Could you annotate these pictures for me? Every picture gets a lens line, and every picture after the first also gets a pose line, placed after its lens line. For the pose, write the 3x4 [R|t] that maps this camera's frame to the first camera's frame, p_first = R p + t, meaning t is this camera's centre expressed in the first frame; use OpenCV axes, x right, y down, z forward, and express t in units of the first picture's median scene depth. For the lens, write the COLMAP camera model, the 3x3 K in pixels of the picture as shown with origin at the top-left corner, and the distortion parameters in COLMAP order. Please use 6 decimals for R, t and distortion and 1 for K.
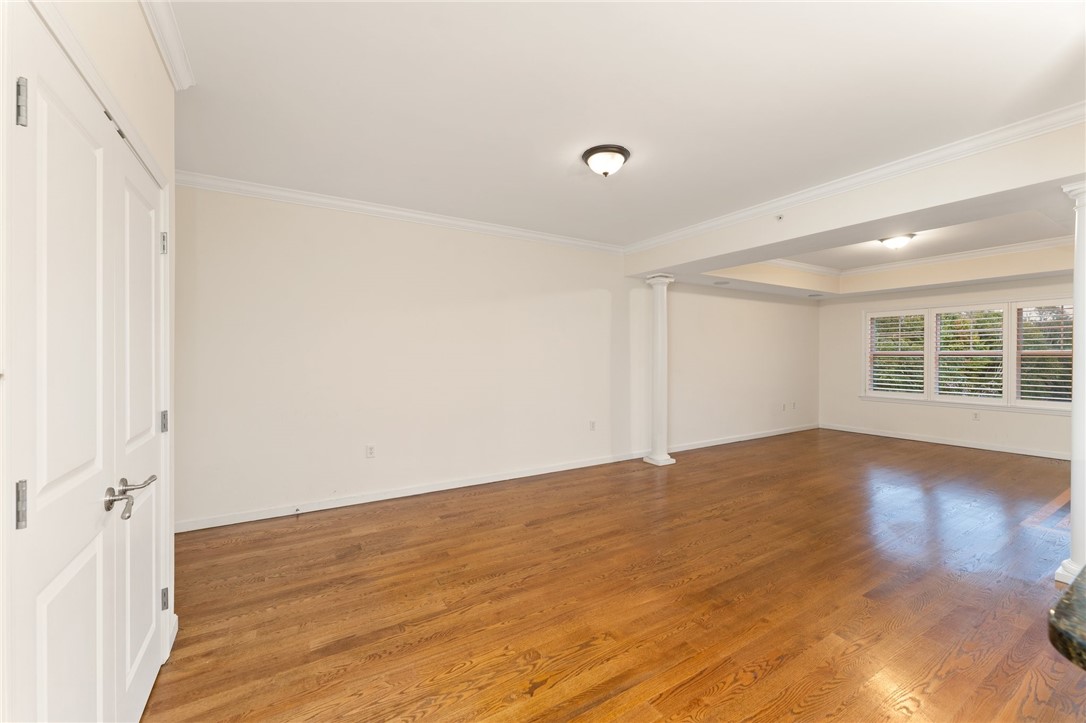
lens RADIAL K [[433.6, 0, 544.6], [0, 433.6, 356.3], [0, 0, 1]] dist [-0.000224, 0.000065]
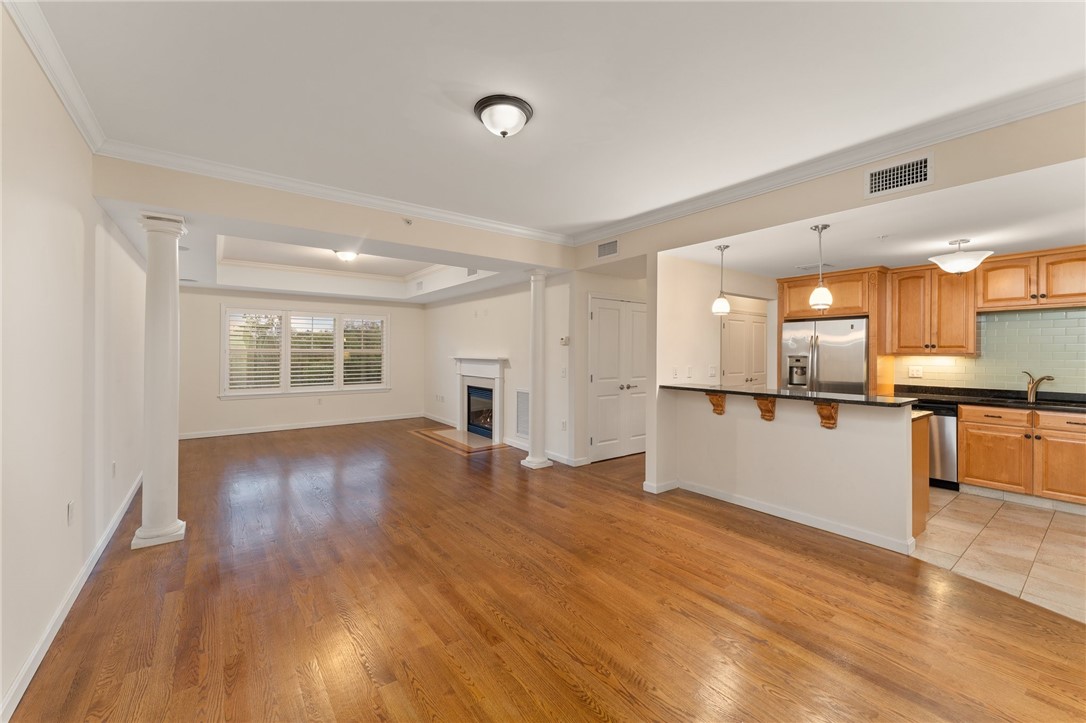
lens RADIAL K [[435.0, 0, 544.2], [0, 435.0, 352.4], [0, 0, 1]] dist [-0.001282, 0.000185]
pose [[-0.098412, 0.000137, 0.995146, -0.617393], [-0.001855, 0.999998, -0.000321, -0.008917], [-0.995144, -0.001878, -0.098411, 0.913707]]
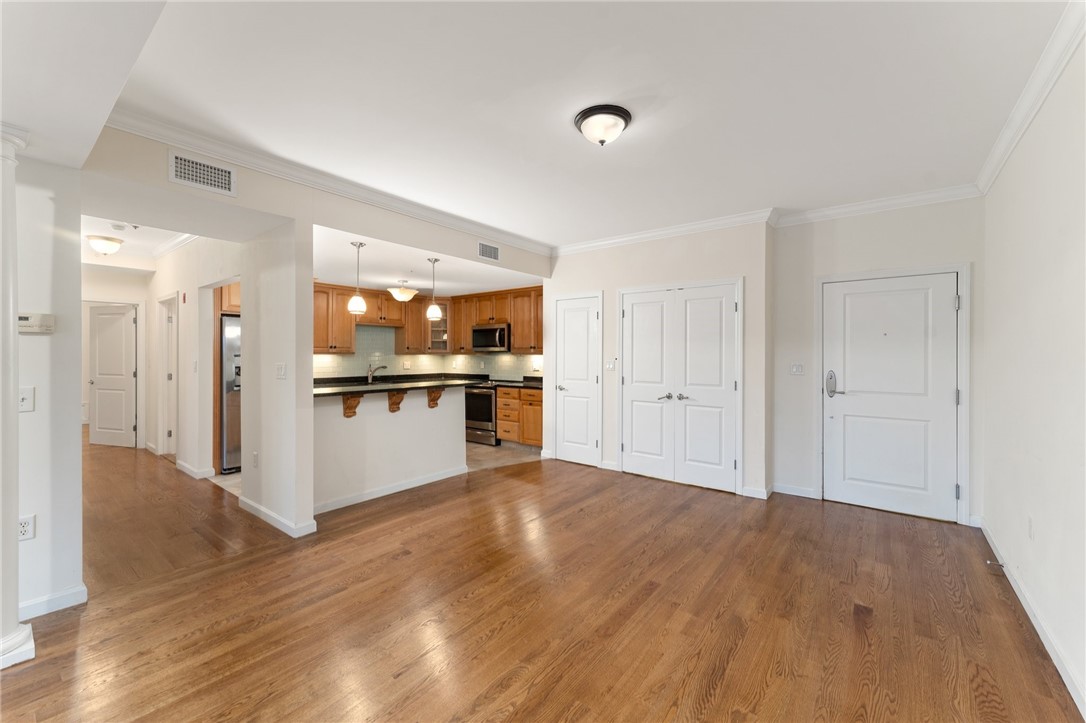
lens RADIAL K [[433.6, 0, 544.6], [0, 433.6, 356.3], [0, 0, 1]] dist [-0.000224, 0.000065]
pose [[-0.935743, -0.001033, -0.352682, 0.490941], [-0.003976, 0.999963, 0.007619, -0.010371], [0.352661, 0.008532, -0.935712, 1.591799]]
